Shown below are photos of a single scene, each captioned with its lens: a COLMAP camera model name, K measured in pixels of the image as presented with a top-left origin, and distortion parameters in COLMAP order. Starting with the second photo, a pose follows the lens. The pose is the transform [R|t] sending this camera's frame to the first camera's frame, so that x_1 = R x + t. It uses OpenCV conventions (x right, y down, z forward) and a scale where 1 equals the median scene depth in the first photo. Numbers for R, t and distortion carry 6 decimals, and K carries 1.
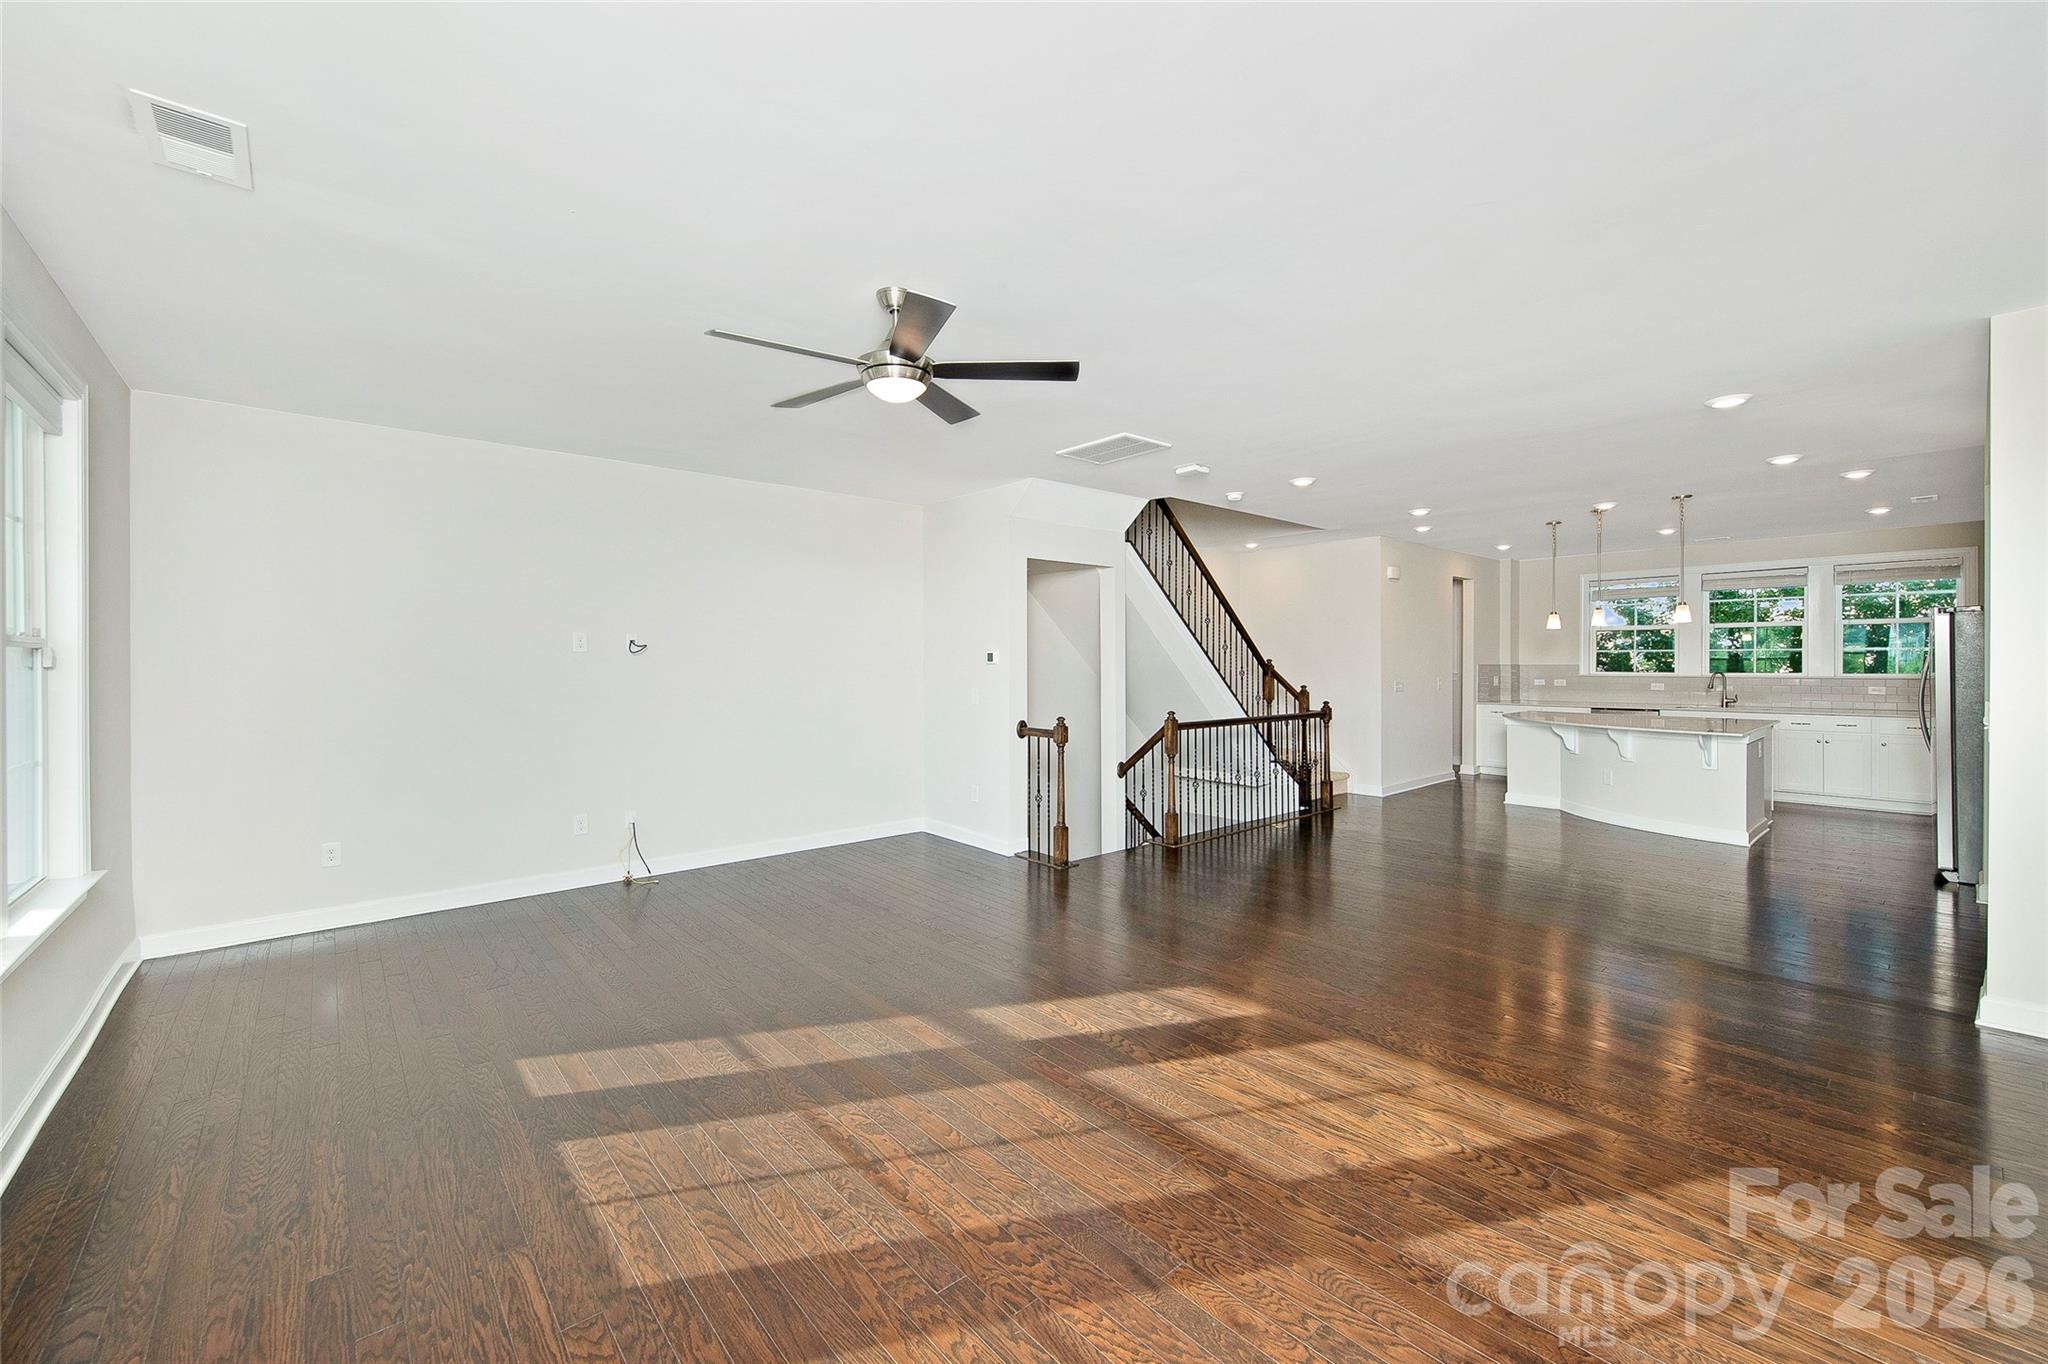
lens RADIAL K [[805.1, 0, 1002.8], [0, 805.1, 668.6], [0, 0, 1]] dist [-0.000743, -0.000393]
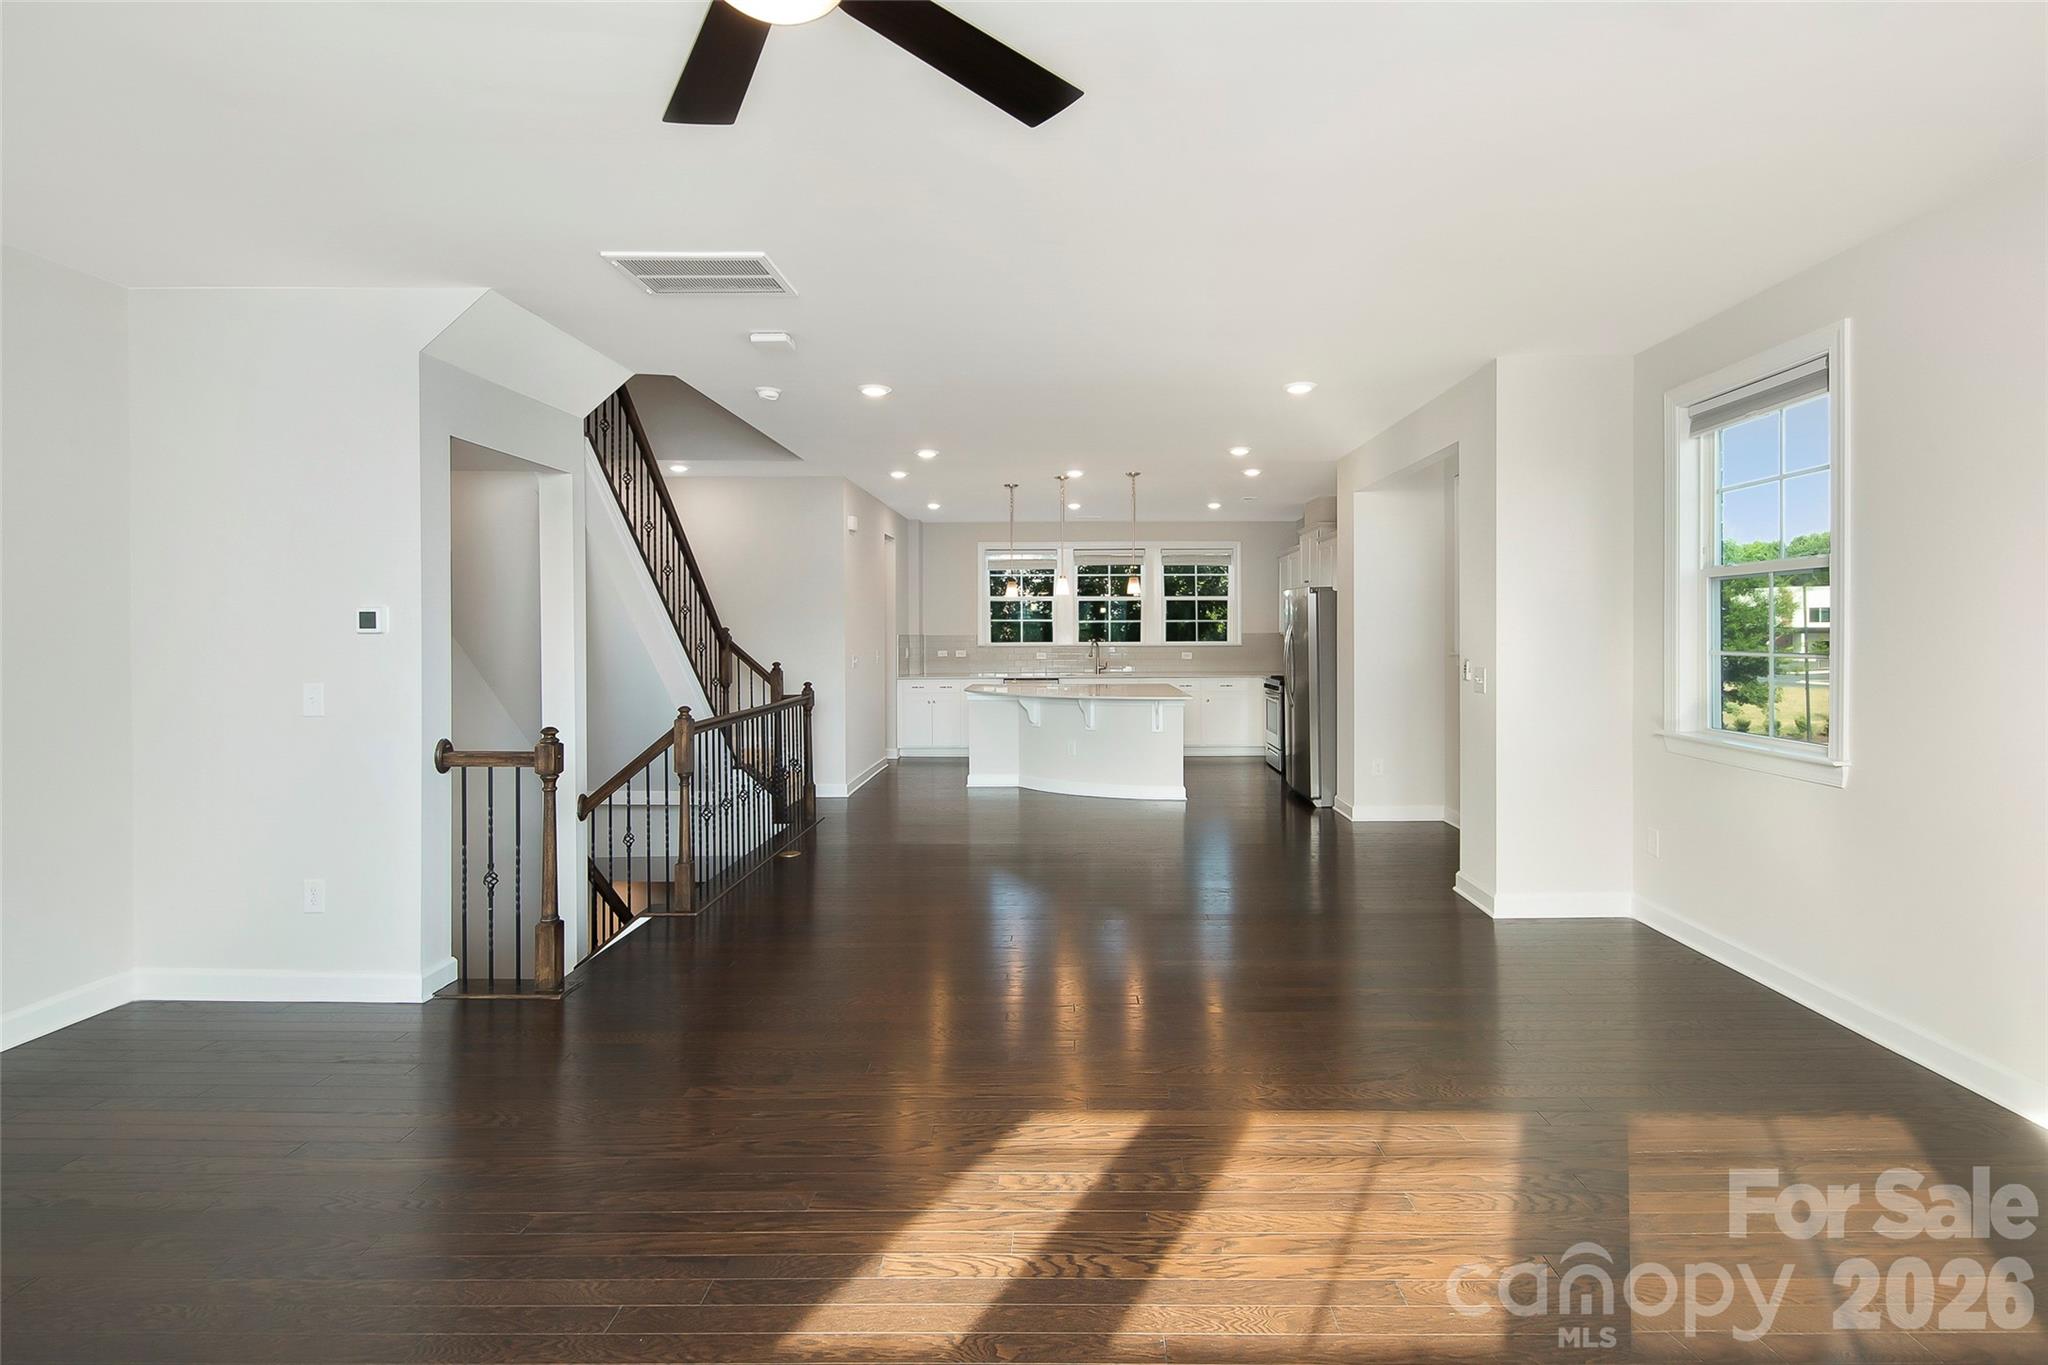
lens RADIAL K [[982.4, 0, 1060.7], [0, 982.4, 639.0], [0, 0, 1]] dist [-0.007271, -0.000585]
pose [[0.651658, -0.005098, 0.758496, -0.203601], [0.007276, 0.999973, 0.000469, 0.000442], [-0.758478, 0.005213, 0.651678, 0.265204]]
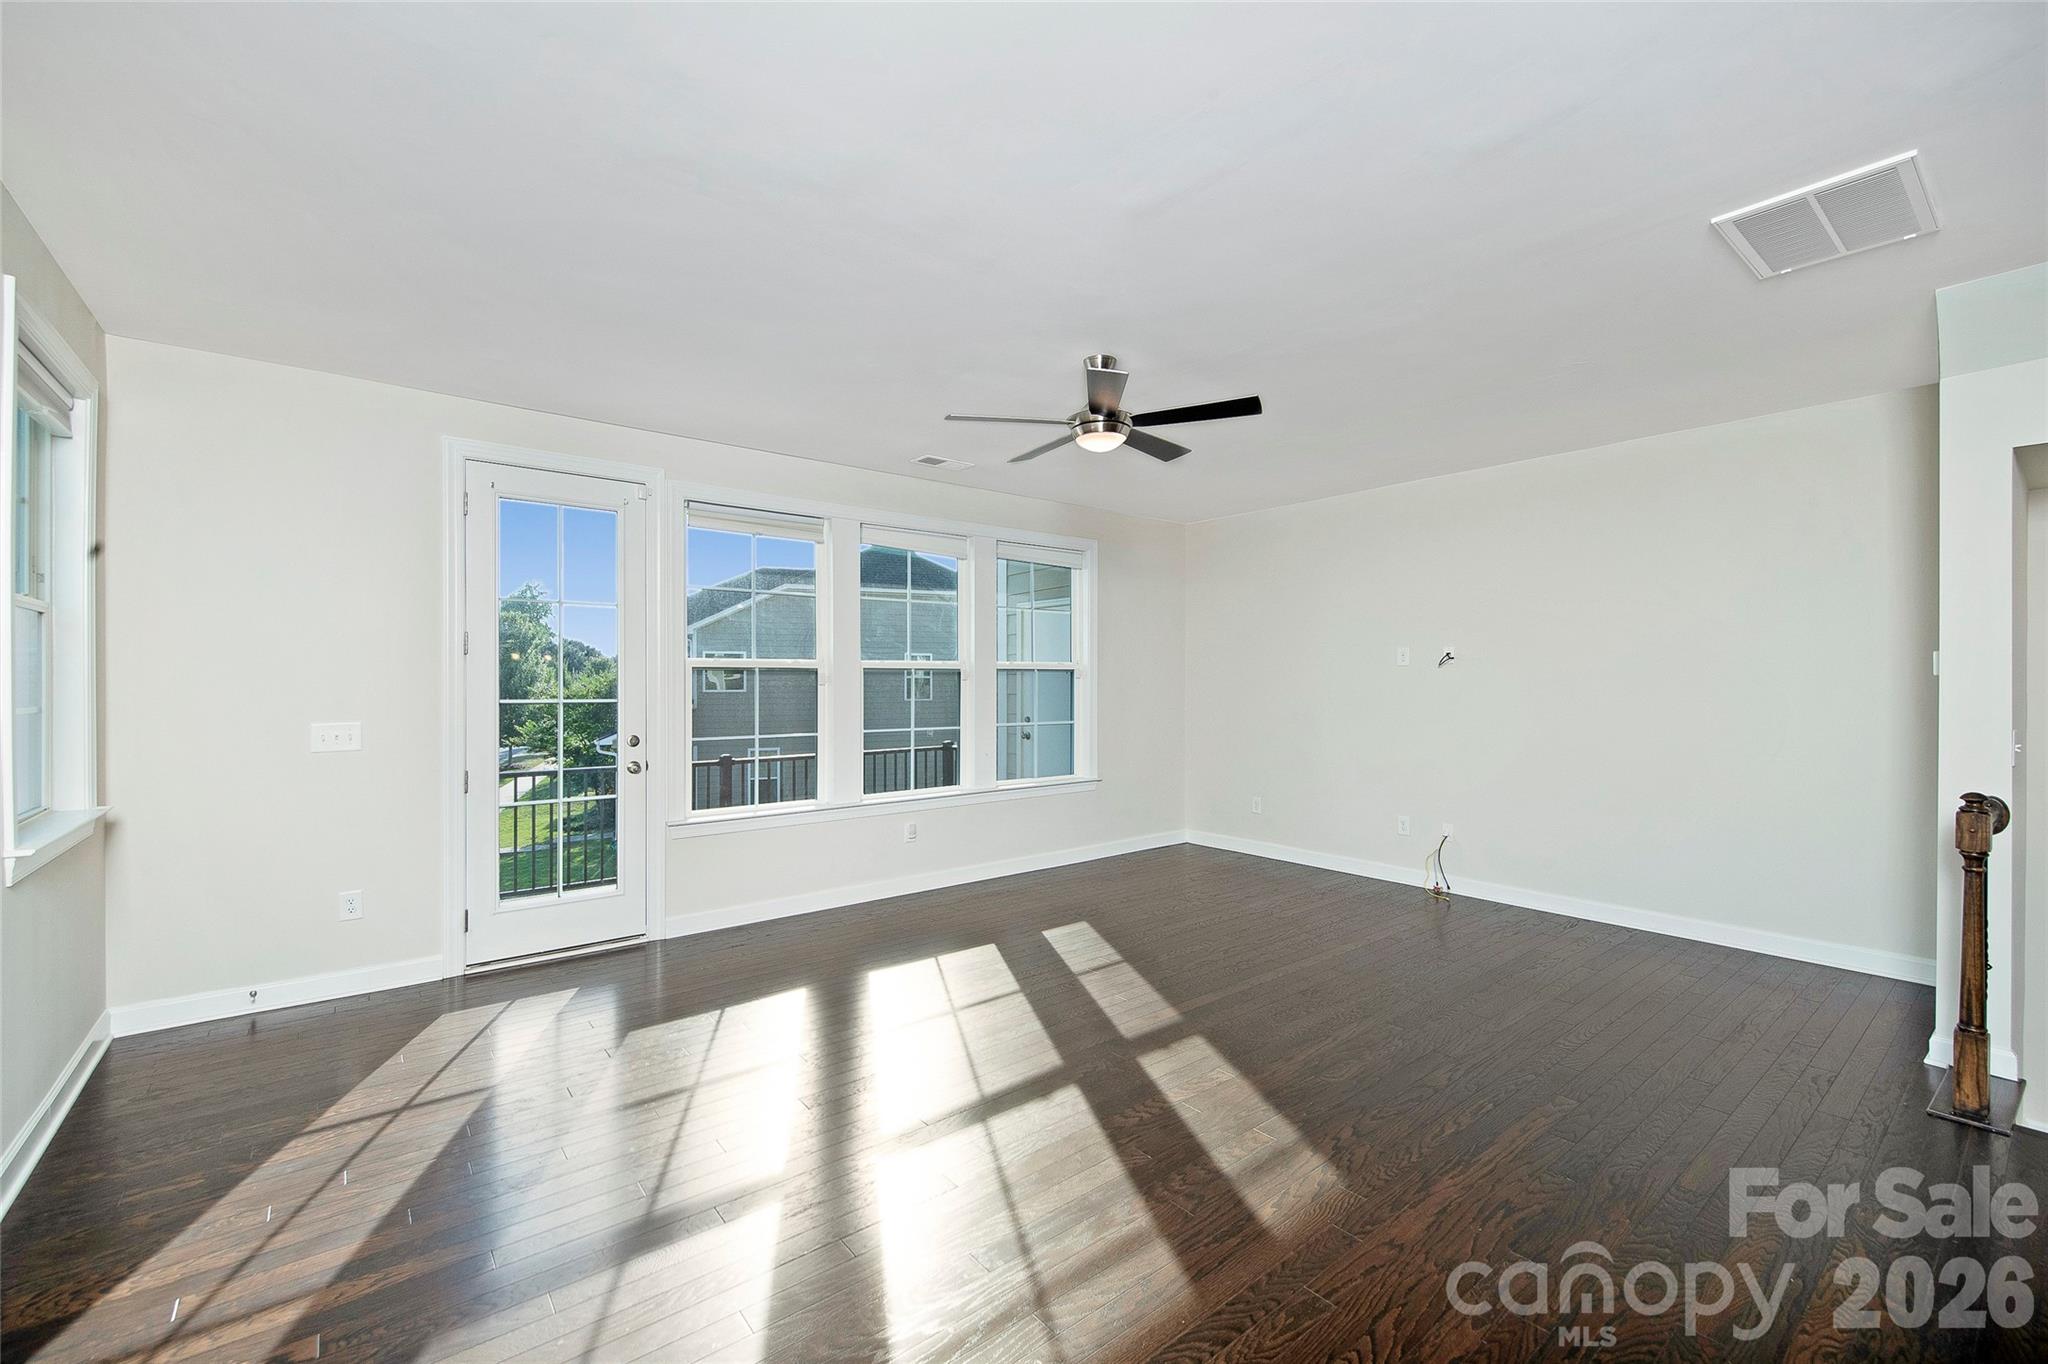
lens RADIAL K [[866.8, 0, 1035.5], [0, 866.8, 666.5], [0, 0, 1]] dist [0.001943, -0.000226]
pose [[-0.025342, -0.009169, -0.999637, 0.551448], [0.000082, 0.999958, -0.009174, -0.007834], [0.999679, -0.000315, -0.025340, 0.450203]]
